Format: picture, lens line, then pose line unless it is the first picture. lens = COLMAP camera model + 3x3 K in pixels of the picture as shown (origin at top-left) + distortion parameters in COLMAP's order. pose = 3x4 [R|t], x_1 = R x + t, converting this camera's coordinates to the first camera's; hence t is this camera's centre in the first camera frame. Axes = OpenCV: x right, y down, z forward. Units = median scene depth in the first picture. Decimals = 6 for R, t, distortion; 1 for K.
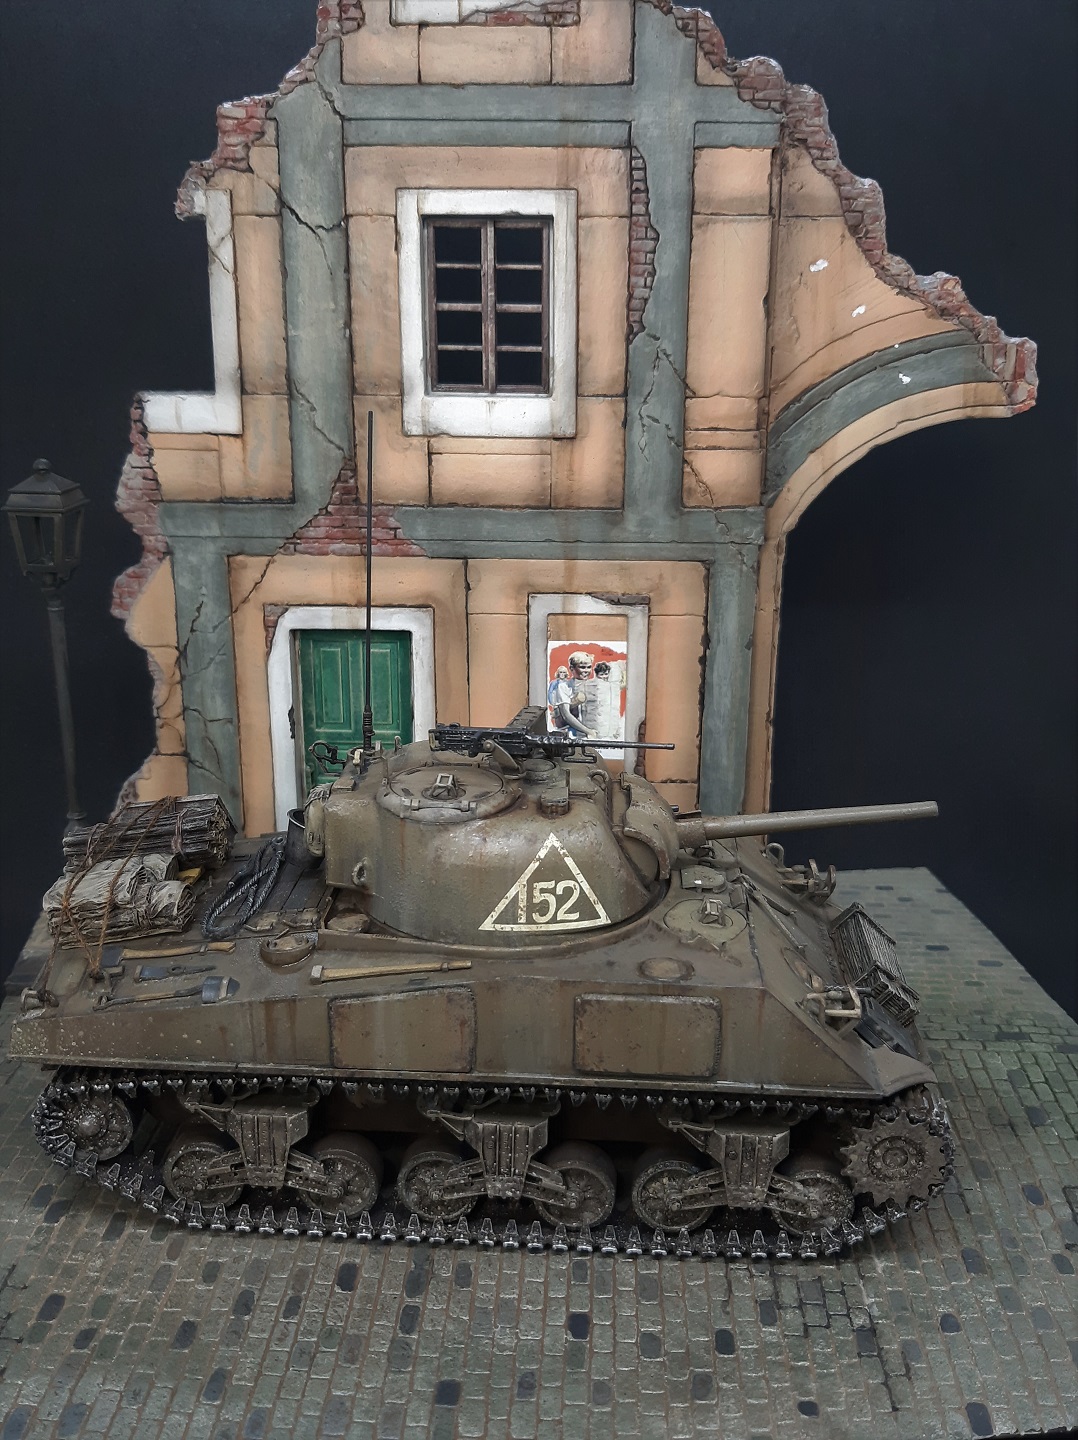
lens RADIAL K [[1386.8, 0, 538.6], [0, 1386.8, 718.7], [0, 0, 1]] dist [0.093796, -0.225786]
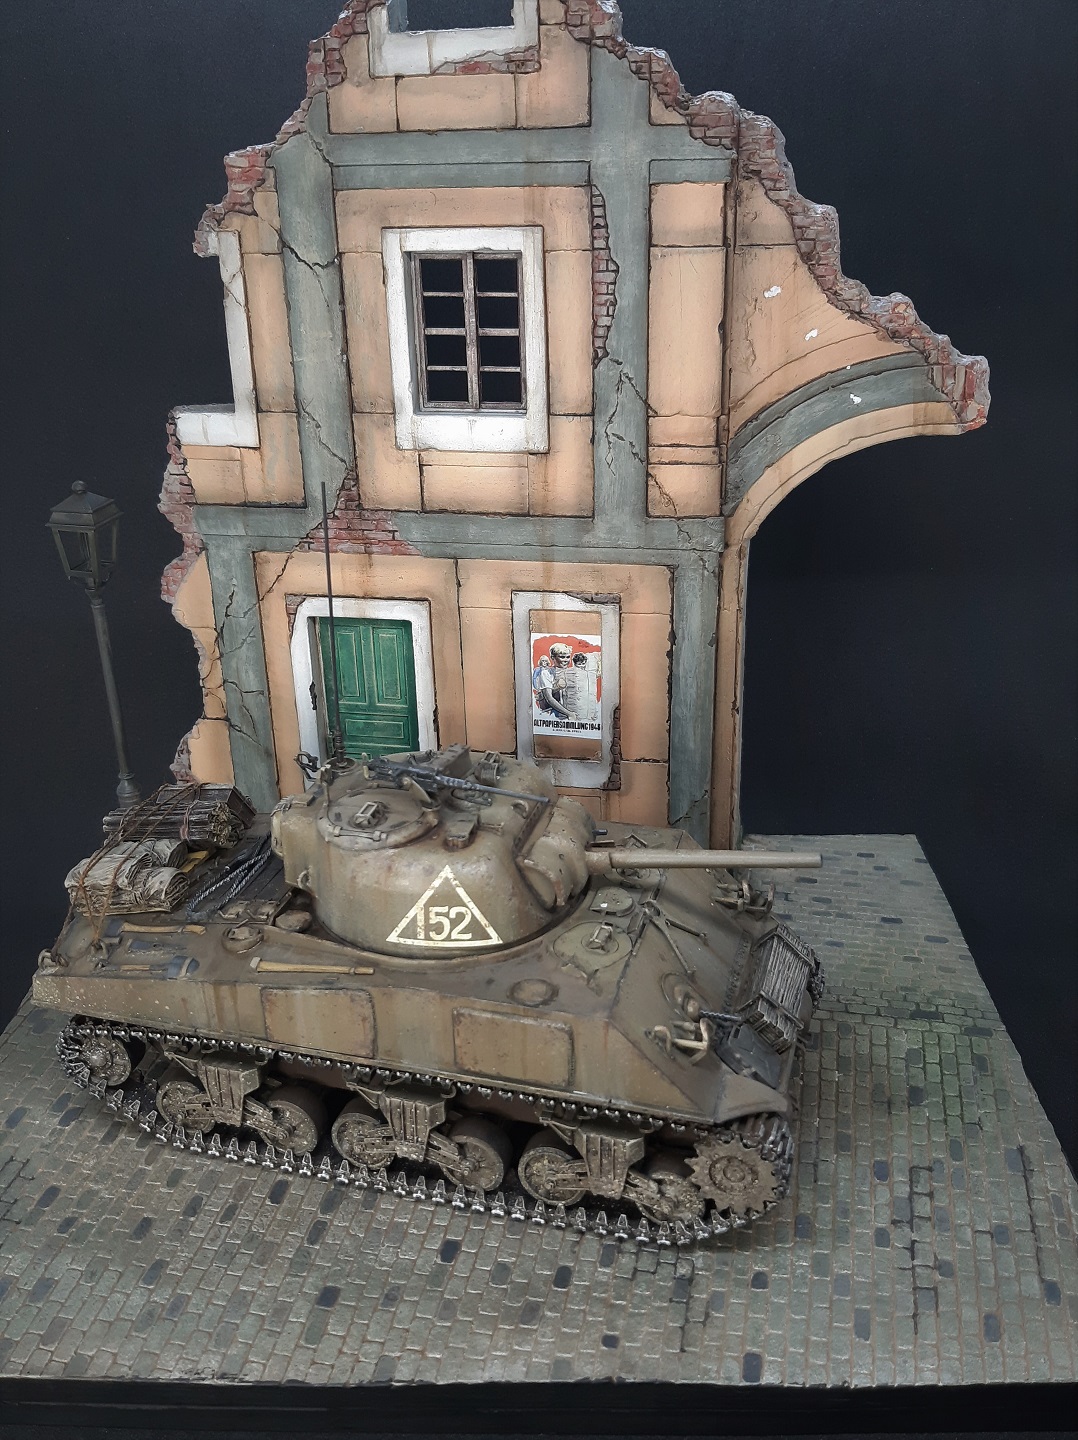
lens RADIAL K [[1386.8, 0, 538.6], [0, 1386.8, 718.7], [0, 0, 1]] dist [0.093796, -0.225786]
pose [[0.985182, 0.035627, -0.167774, 0.210958], [-0.016417, 0.993285, 0.114522, -0.120623], [0.170727, -0.110070, 0.979151, -0.092714]]
